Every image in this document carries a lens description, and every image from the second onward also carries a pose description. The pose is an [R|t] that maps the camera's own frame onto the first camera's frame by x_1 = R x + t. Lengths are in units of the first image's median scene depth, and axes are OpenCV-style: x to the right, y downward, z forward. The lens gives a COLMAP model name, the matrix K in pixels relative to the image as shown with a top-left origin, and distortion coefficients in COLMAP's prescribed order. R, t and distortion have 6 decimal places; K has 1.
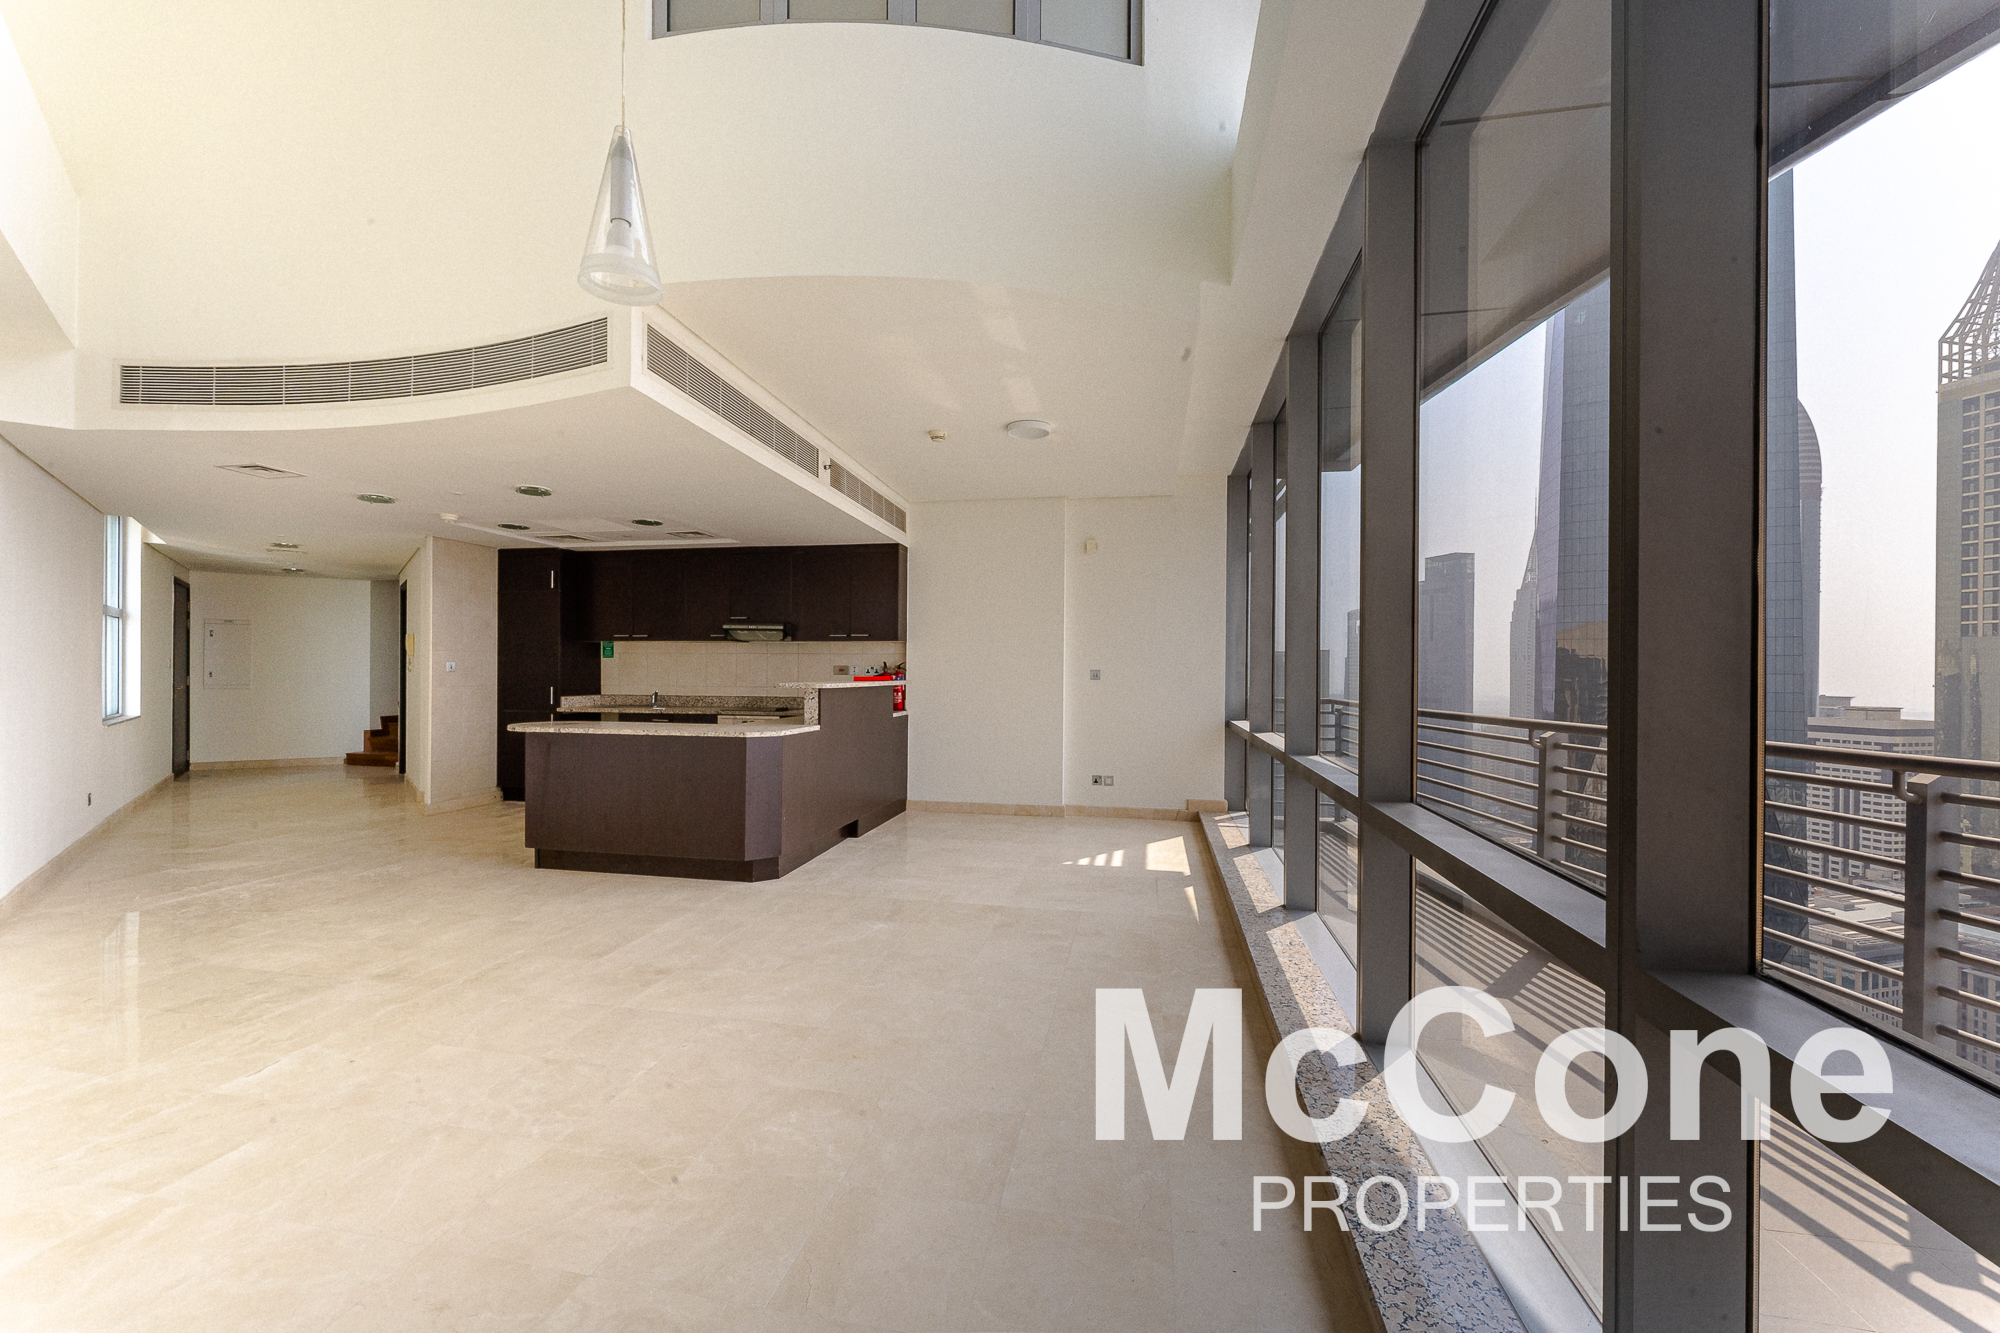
lens RADIAL K [[804.7, 0, 997.7], [0, 804.7, 671.5], [0, 0, 1]] dist [0.008277, -0.002731]
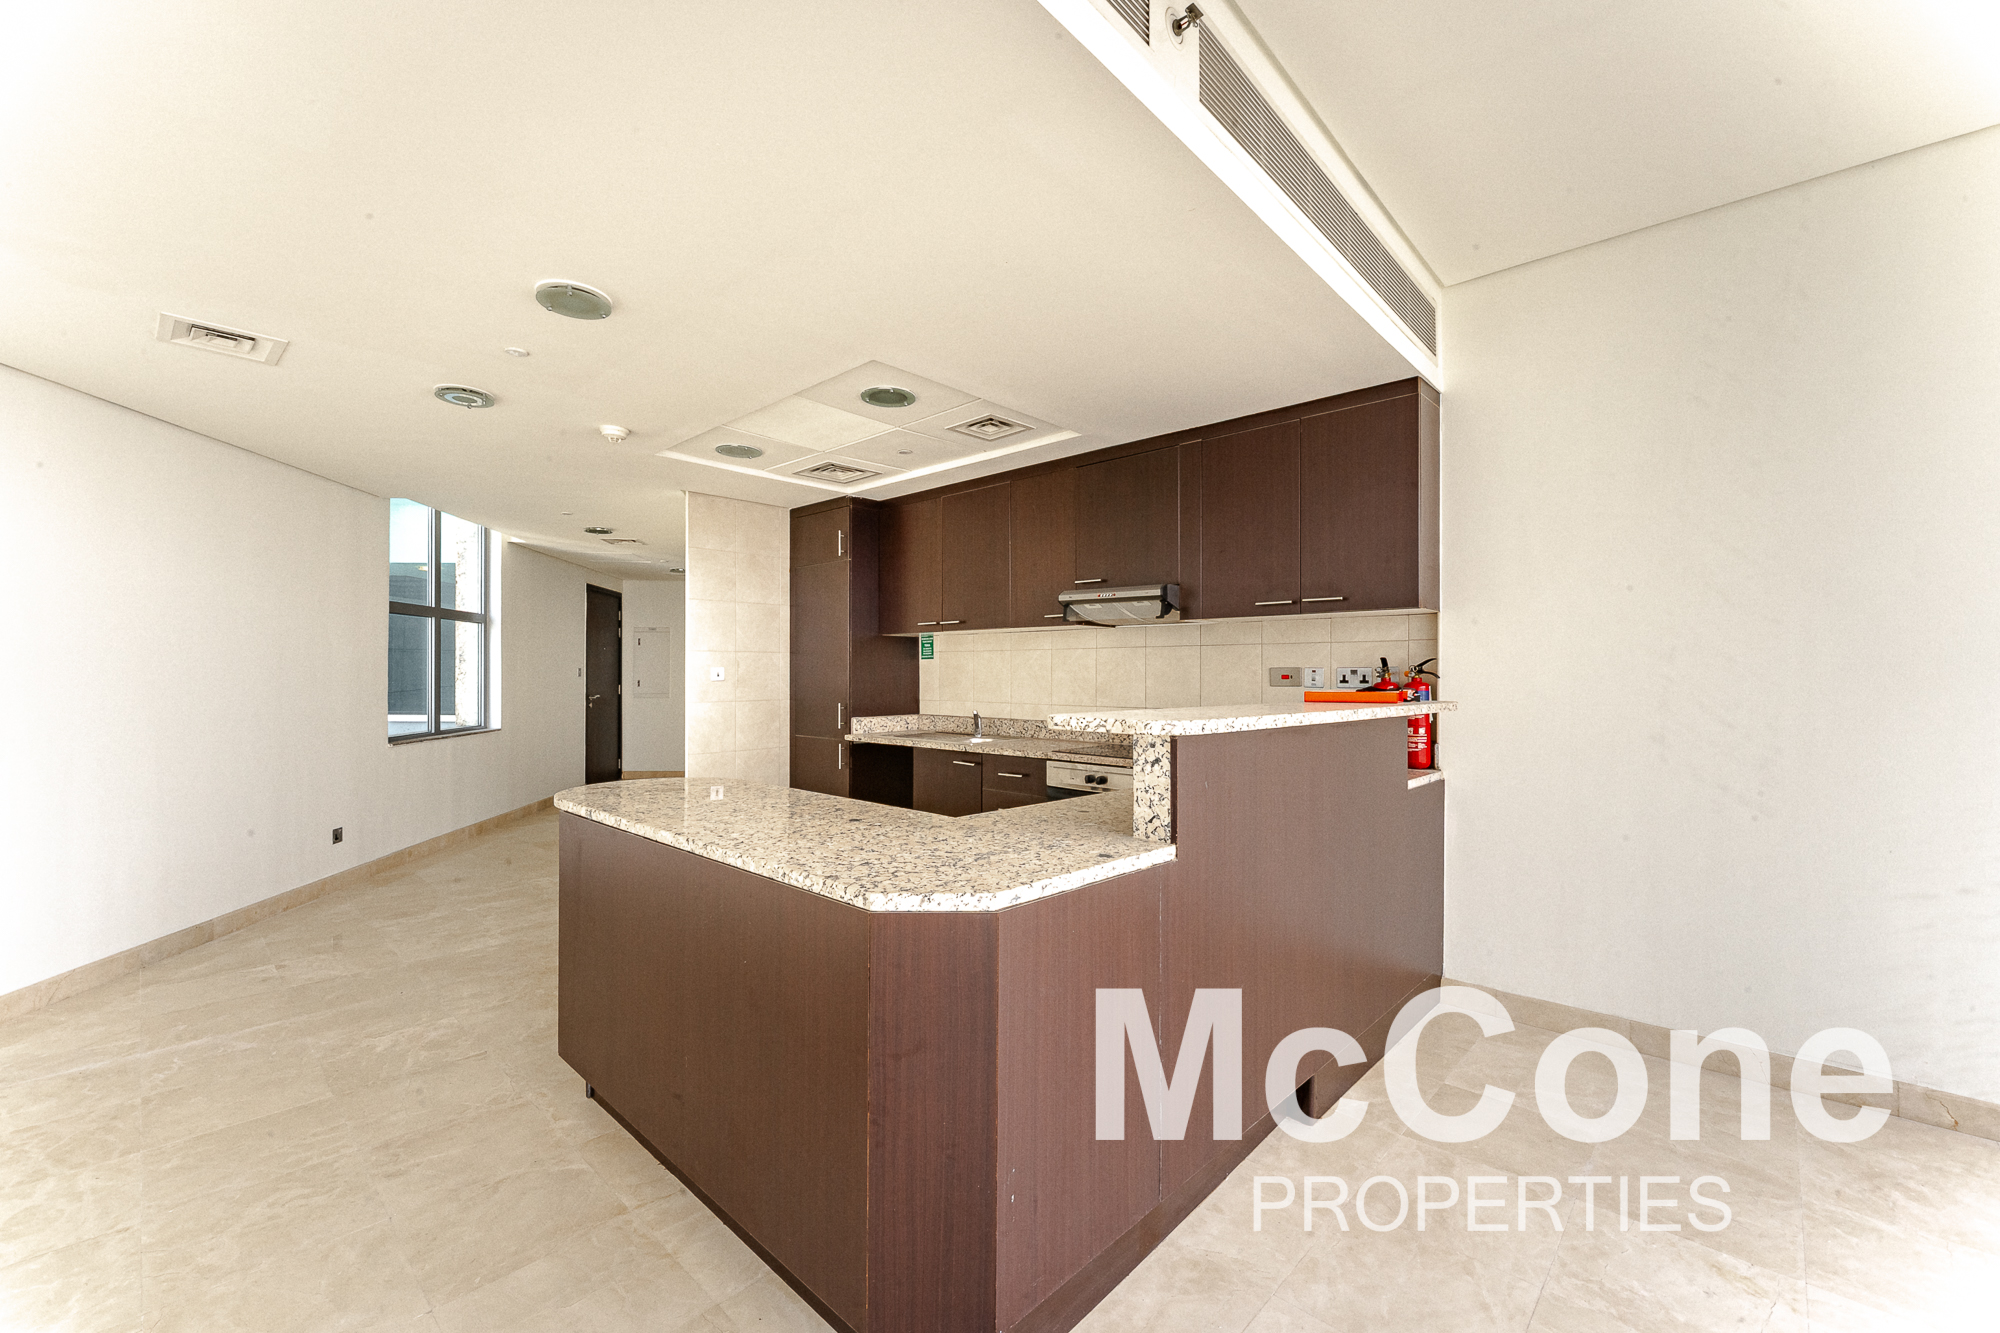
lens RADIAL K [[804.7, 0, 1001.2], [0, 804.7, 673.0], [0, 0, 1]] dist [0.008277, -0.002731]
pose [[0.839010, -0.005596, -0.544087, -0.075956], [0.002685, 0.999978, -0.006145, -0.001486], [0.544109, 0.003695, 0.839006, 0.513373]]
